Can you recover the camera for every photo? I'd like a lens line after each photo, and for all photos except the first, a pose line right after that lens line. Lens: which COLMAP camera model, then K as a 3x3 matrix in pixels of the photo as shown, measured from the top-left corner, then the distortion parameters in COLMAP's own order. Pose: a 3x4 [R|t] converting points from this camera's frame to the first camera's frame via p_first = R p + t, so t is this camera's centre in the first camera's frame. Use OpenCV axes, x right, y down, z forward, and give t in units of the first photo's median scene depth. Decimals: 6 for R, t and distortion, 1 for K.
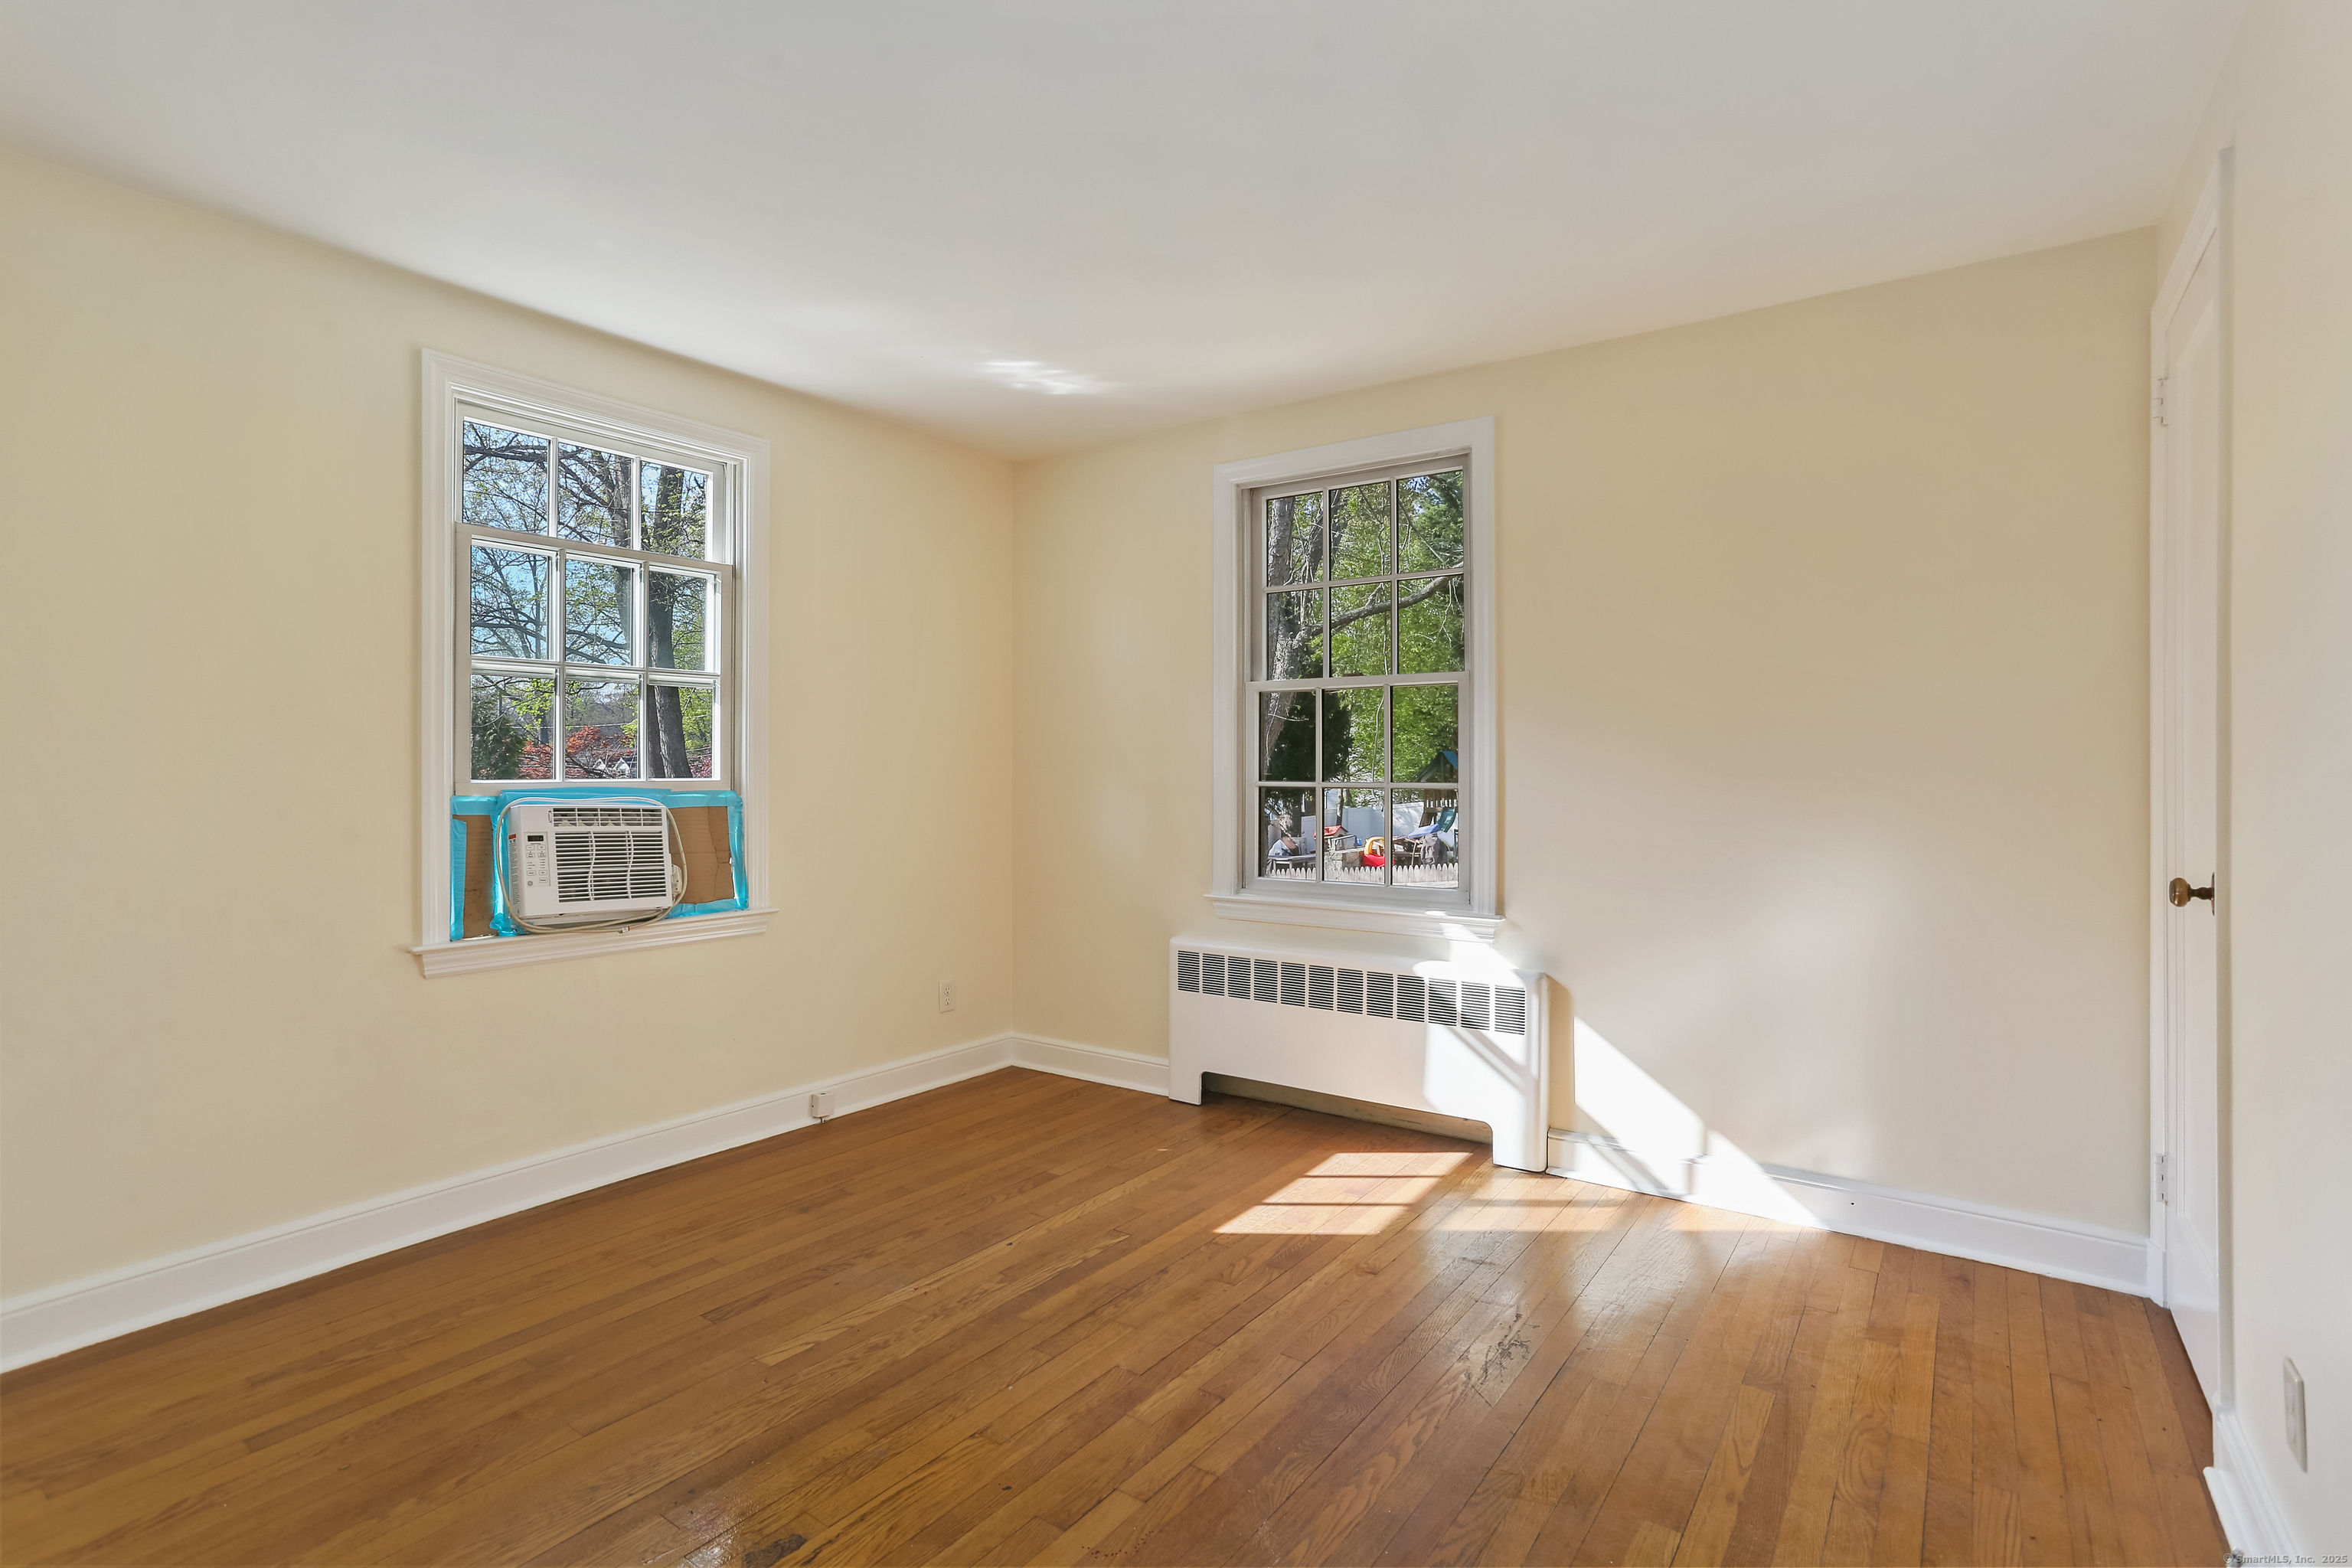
lens RADIAL K [[1137.4, 0, 1169.5], [0, 1137.4, 764.0], [0, 0, 1]] dist [-0.057696, 0.039784]
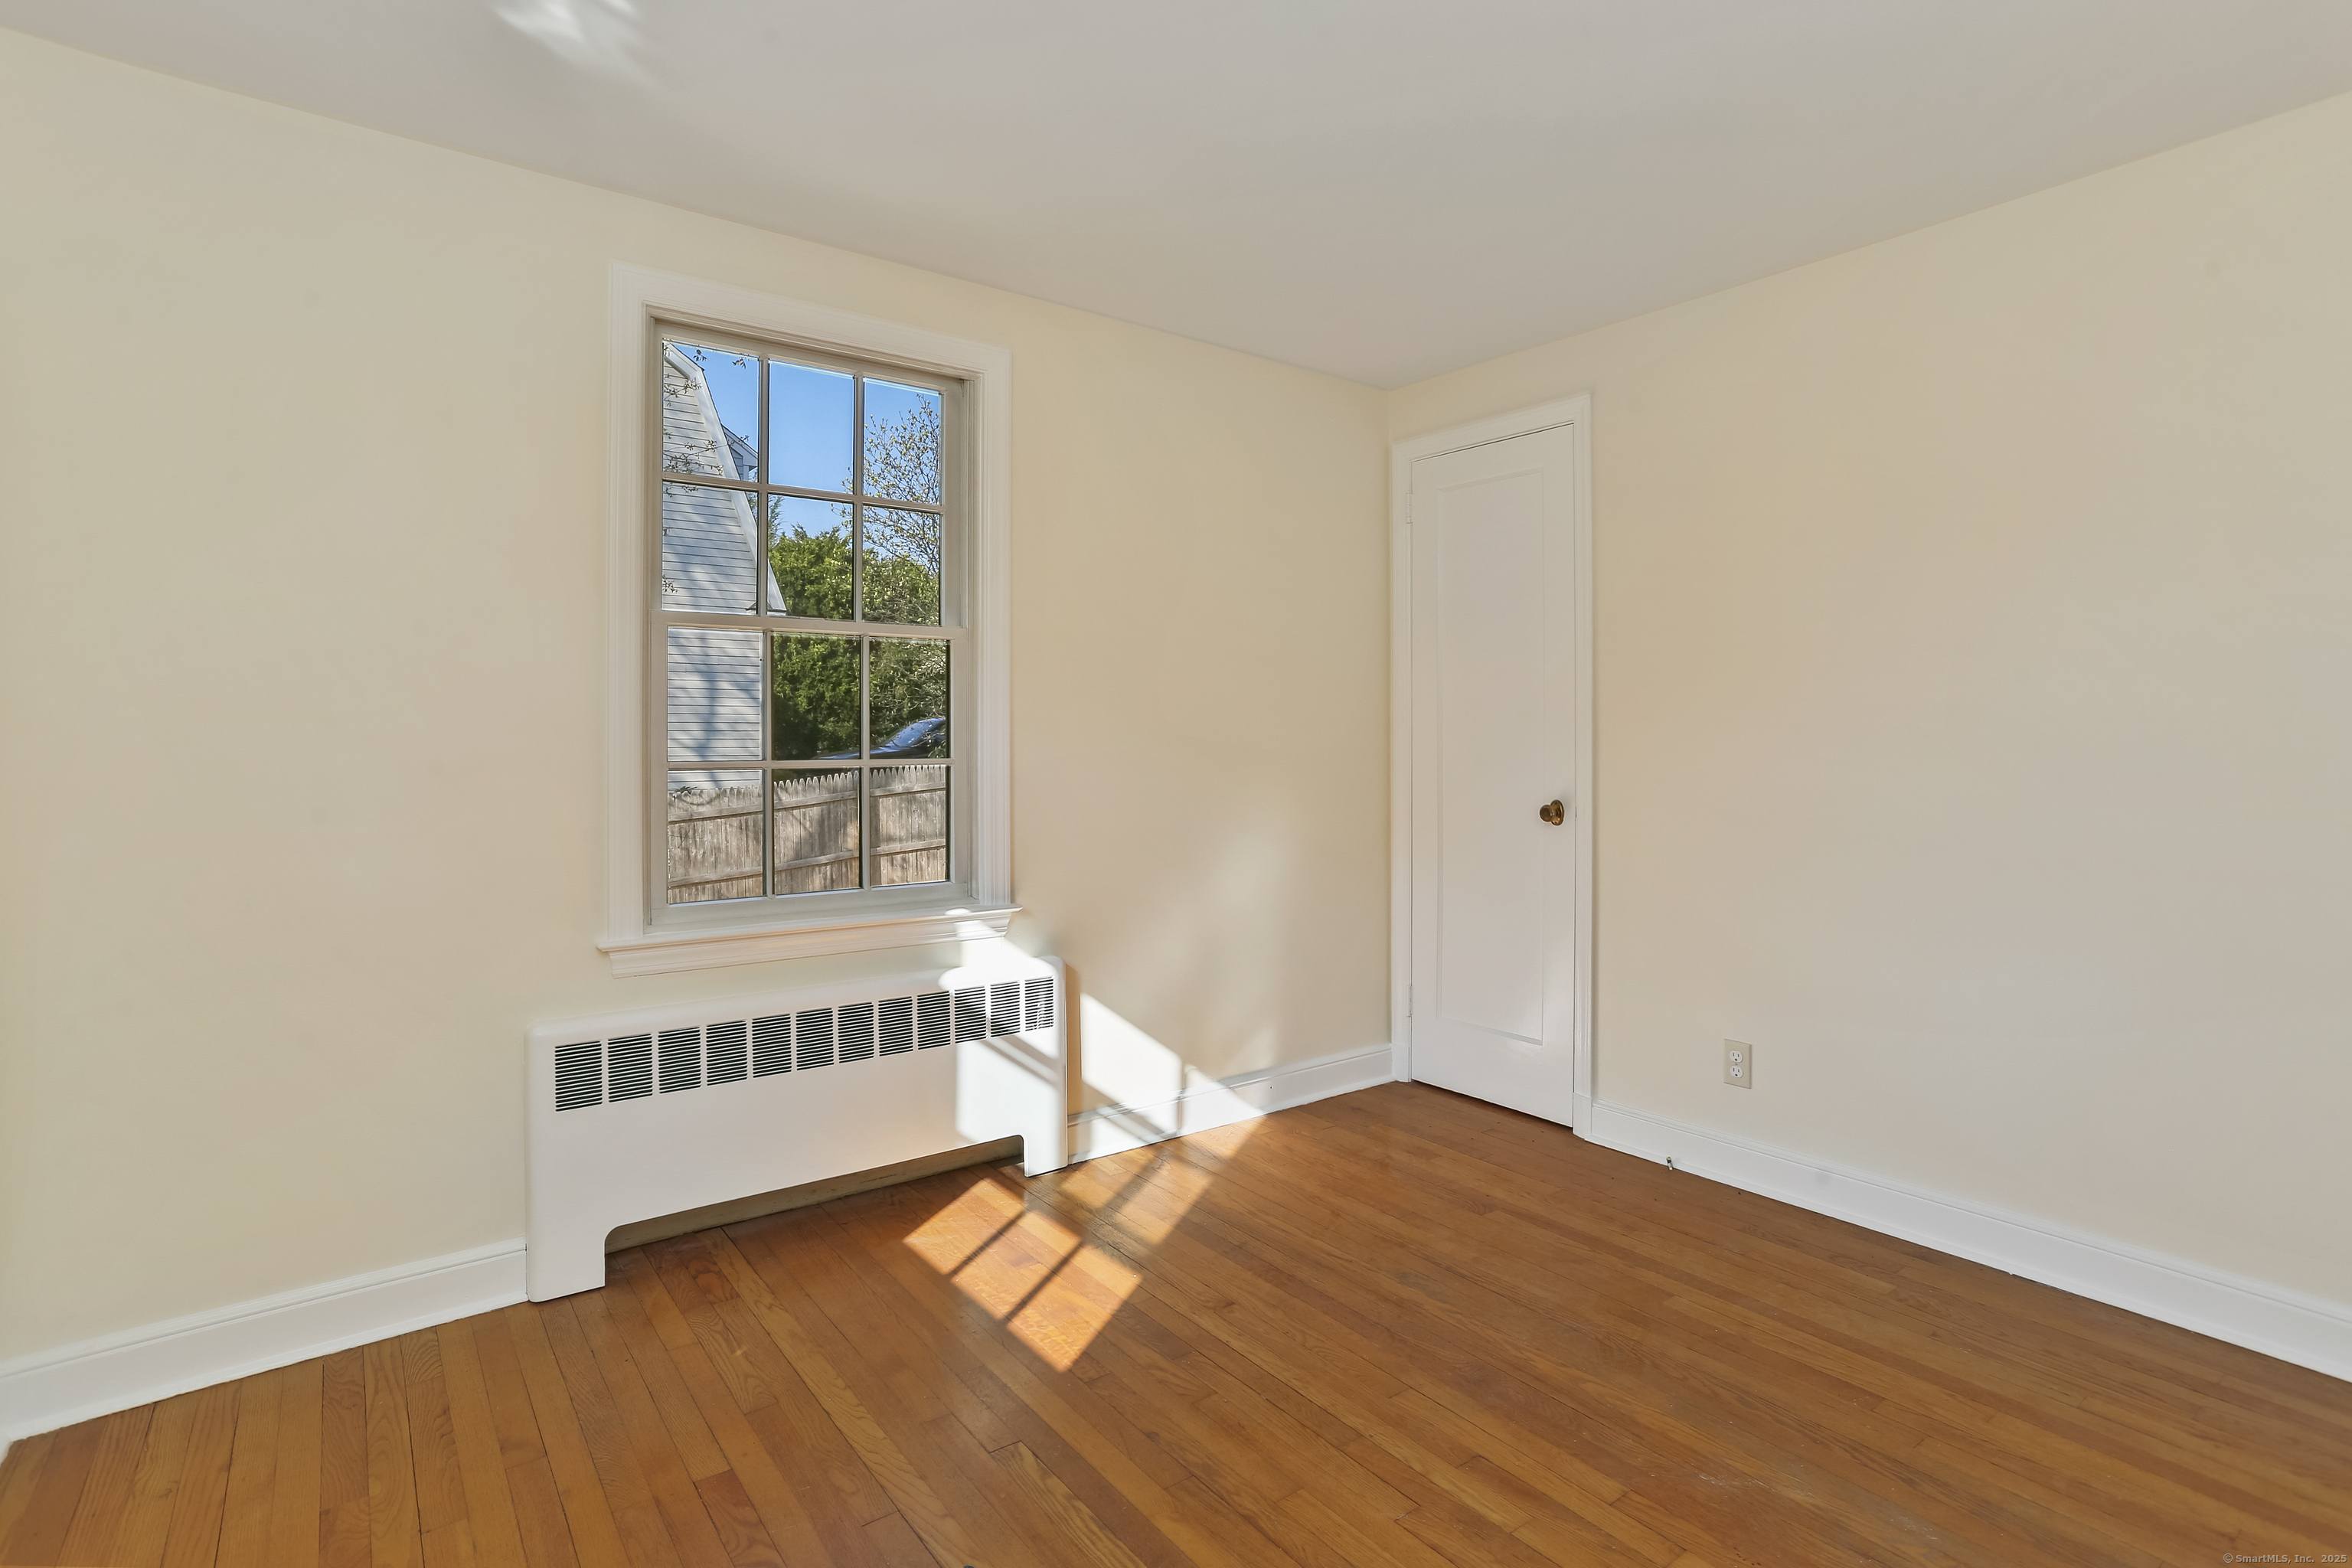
lens RADIAL K [[1147.3, 0, 1172.2], [0, 1147.3, 759.2], [0, 0, 1]] dist [-0.050456, 0.034623]
pose [[0.300307, -0.011592, 0.953772, -0.560120], [-0.002792, 0.999911, 0.013032, 0.007646], [-0.953839, -0.006576, 0.300248, 0.631994]]
